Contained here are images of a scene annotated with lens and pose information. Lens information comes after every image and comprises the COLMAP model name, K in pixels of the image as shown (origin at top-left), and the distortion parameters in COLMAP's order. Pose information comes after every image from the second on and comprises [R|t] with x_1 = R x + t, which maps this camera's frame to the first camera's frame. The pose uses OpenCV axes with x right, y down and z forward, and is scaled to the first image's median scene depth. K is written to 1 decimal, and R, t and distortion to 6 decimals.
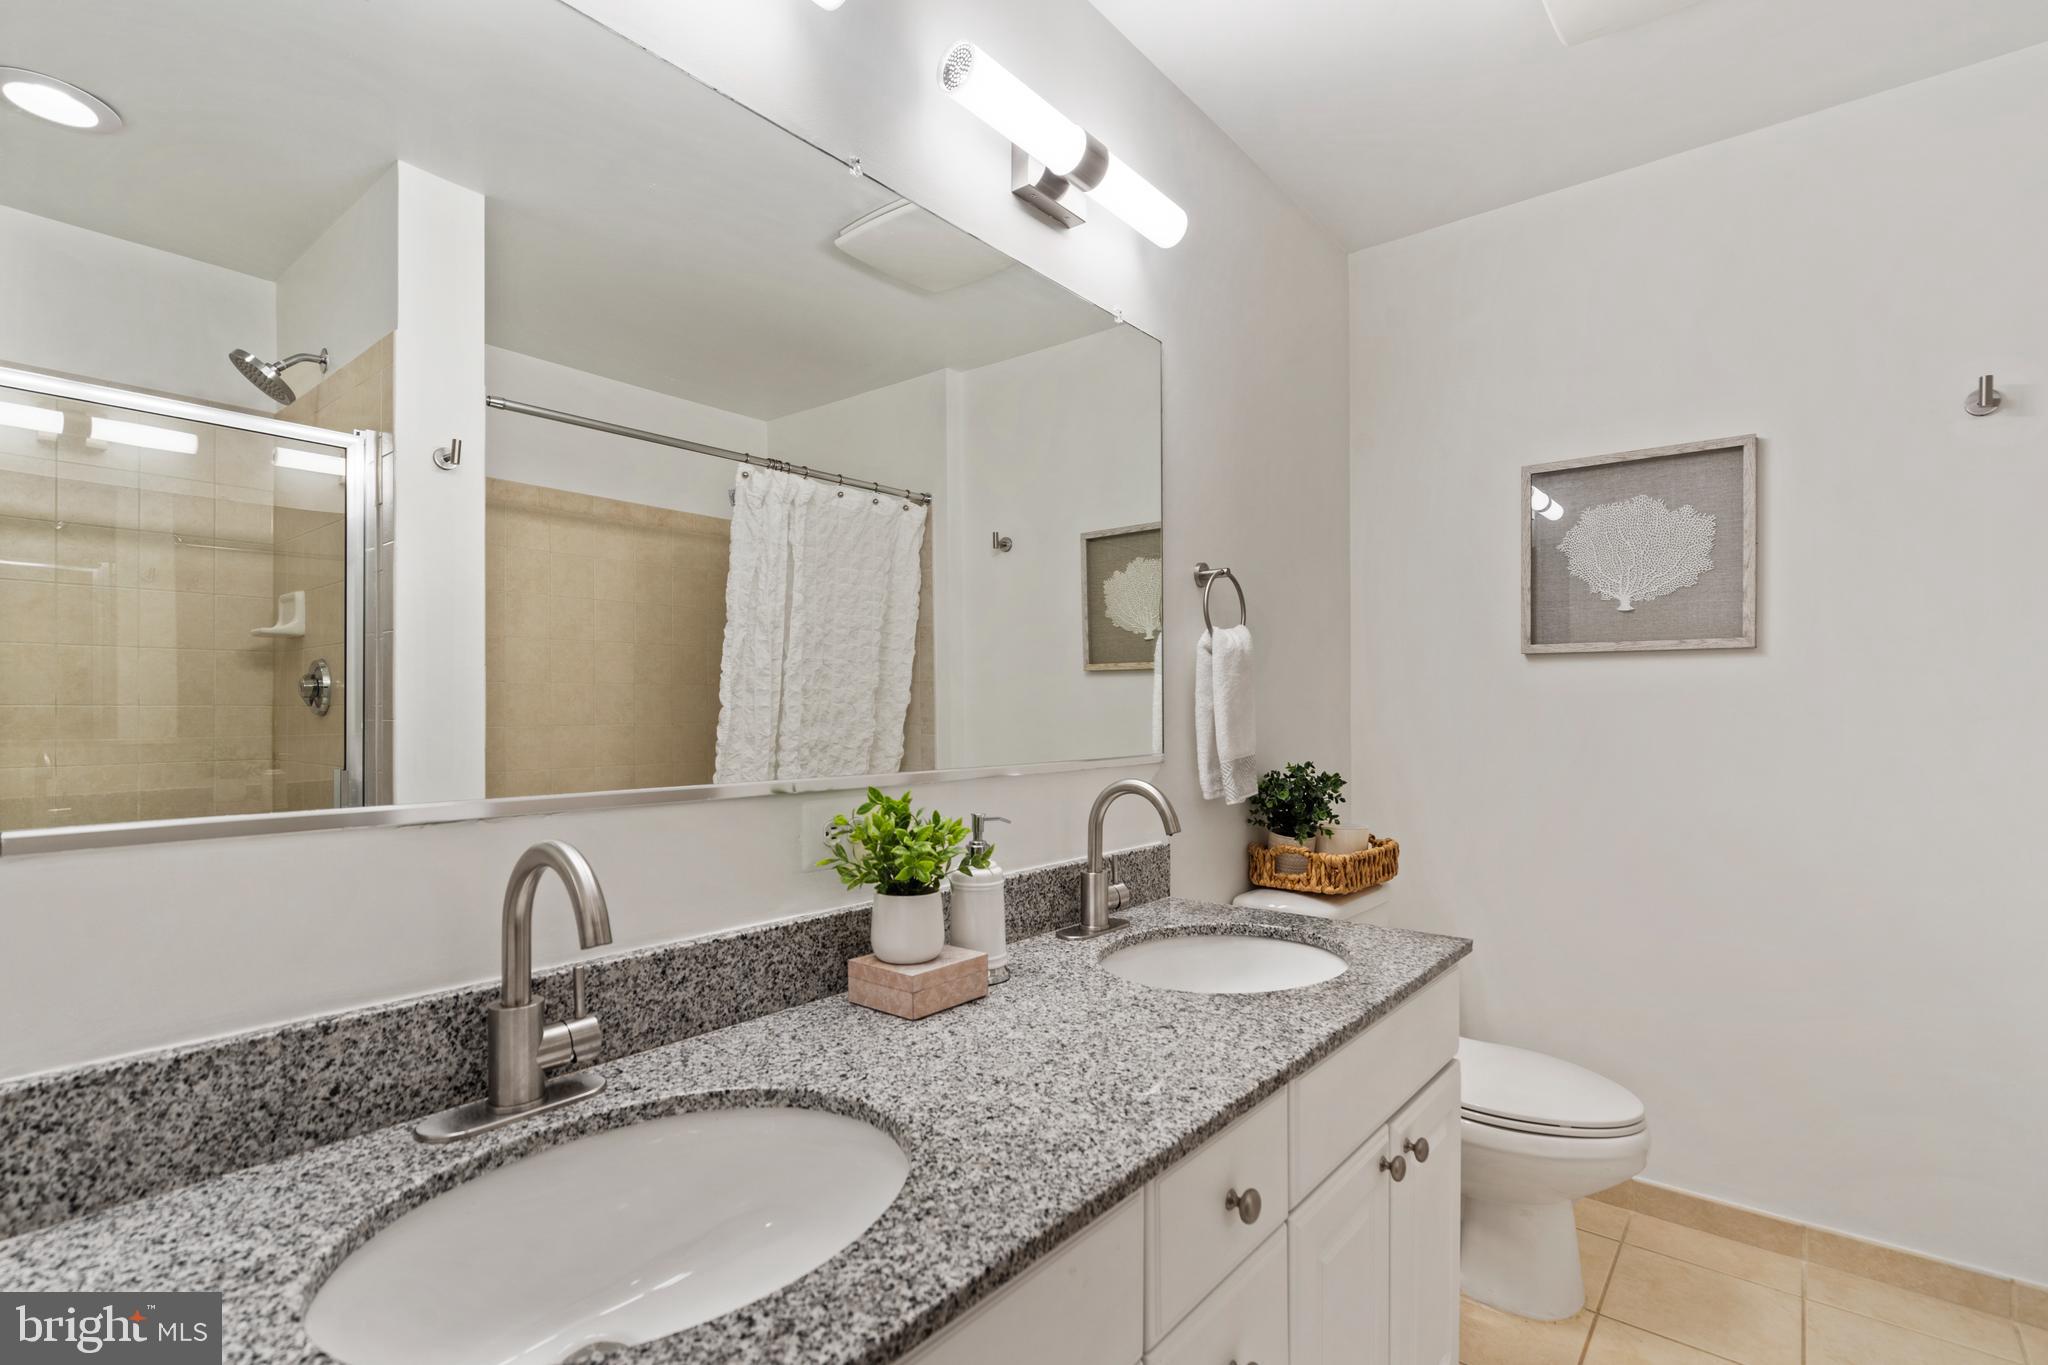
lens RADIAL K [[945.2, 0, 1040.4], [0, 945.2, 717.0], [0, 0, 1]] dist [-0.004306, 0.001704]
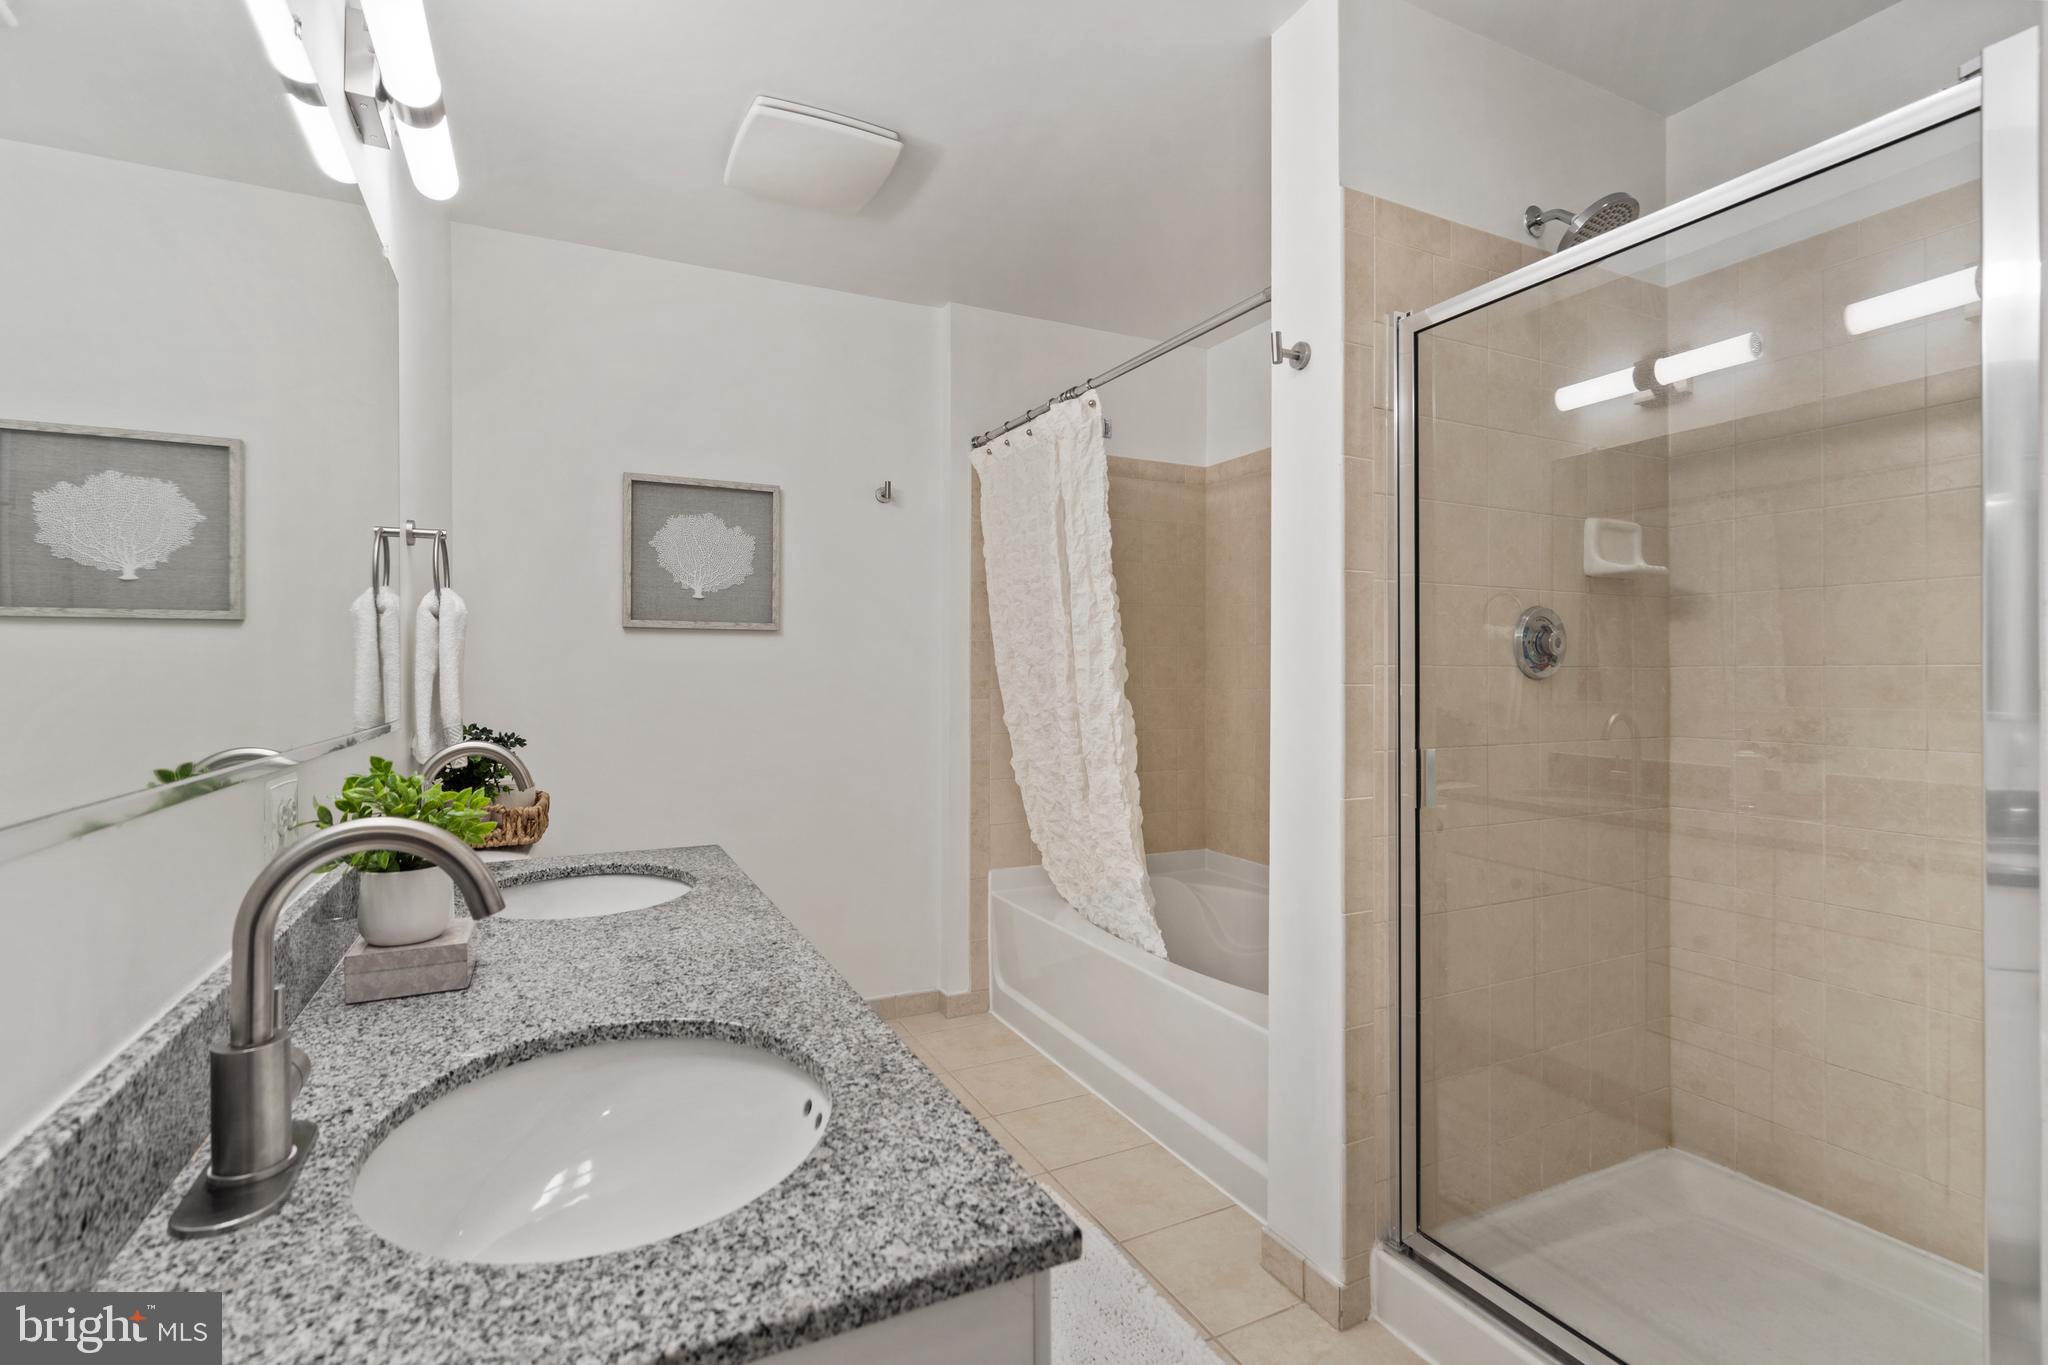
lens RADIAL K [[945.2, 0, 1010.3], [0, 945.2, 675.2], [0, 0, 1]] dist [-0.004306, 0.001704]
pose [[0.431688, -0.001087, 0.902022, -0.423150], [0.008042, 0.999964, -0.002644, 0.002567], [-0.901987, 0.008396, 0.431682, 0.038159]]
